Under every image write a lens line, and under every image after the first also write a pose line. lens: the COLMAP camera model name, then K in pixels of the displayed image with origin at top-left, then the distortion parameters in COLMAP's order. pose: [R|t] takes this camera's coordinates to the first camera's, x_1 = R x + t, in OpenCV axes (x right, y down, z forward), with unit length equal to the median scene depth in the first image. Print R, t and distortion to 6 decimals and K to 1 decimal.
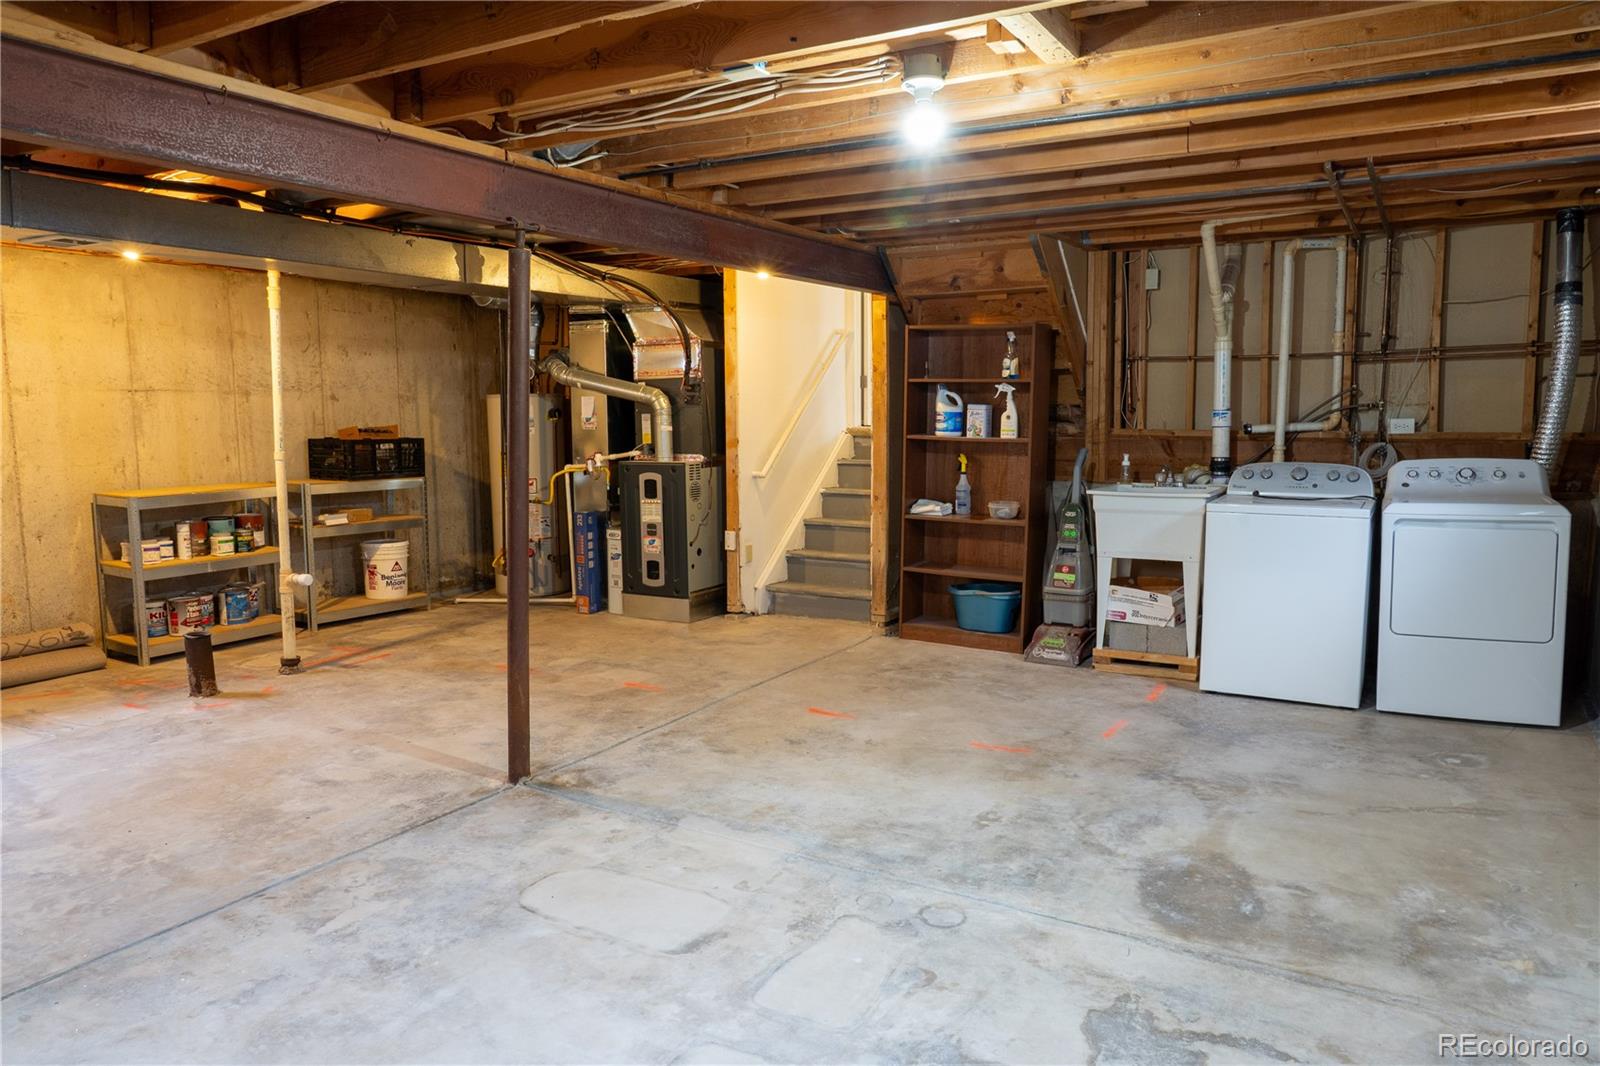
lens RADIAL K [[1084.4, 0, 800.0], [0, 1084.4, 533.0], [0, 0, 1]] dist [-0.016346, 0.010108]
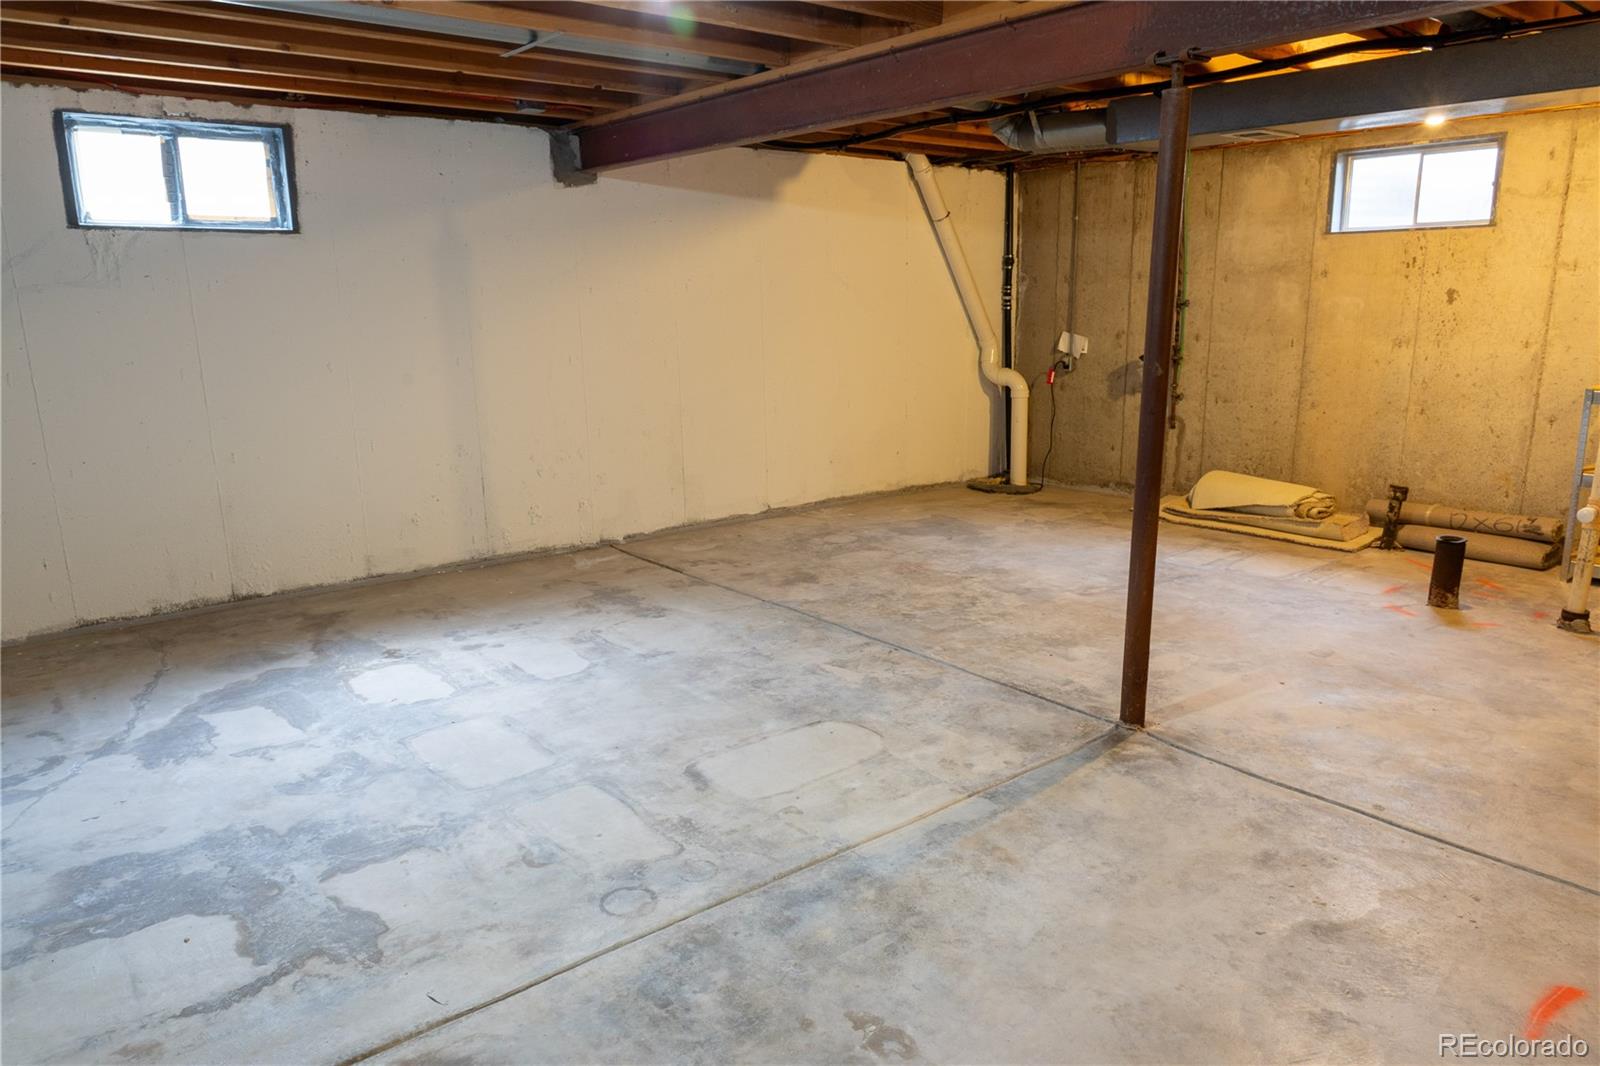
lens RADIAL K [[1084.4, 0, 800.0], [0, 1084.4, 533.0], [0, 0, 1]] dist [-0.016346, 0.010108]
pose [[-0.366961, 0.209775, -0.906275, 0.719856], [-0.095713, 0.960556, 0.261095, -0.147903], [0.925299, 0.182554, -0.332408, 1.225107]]
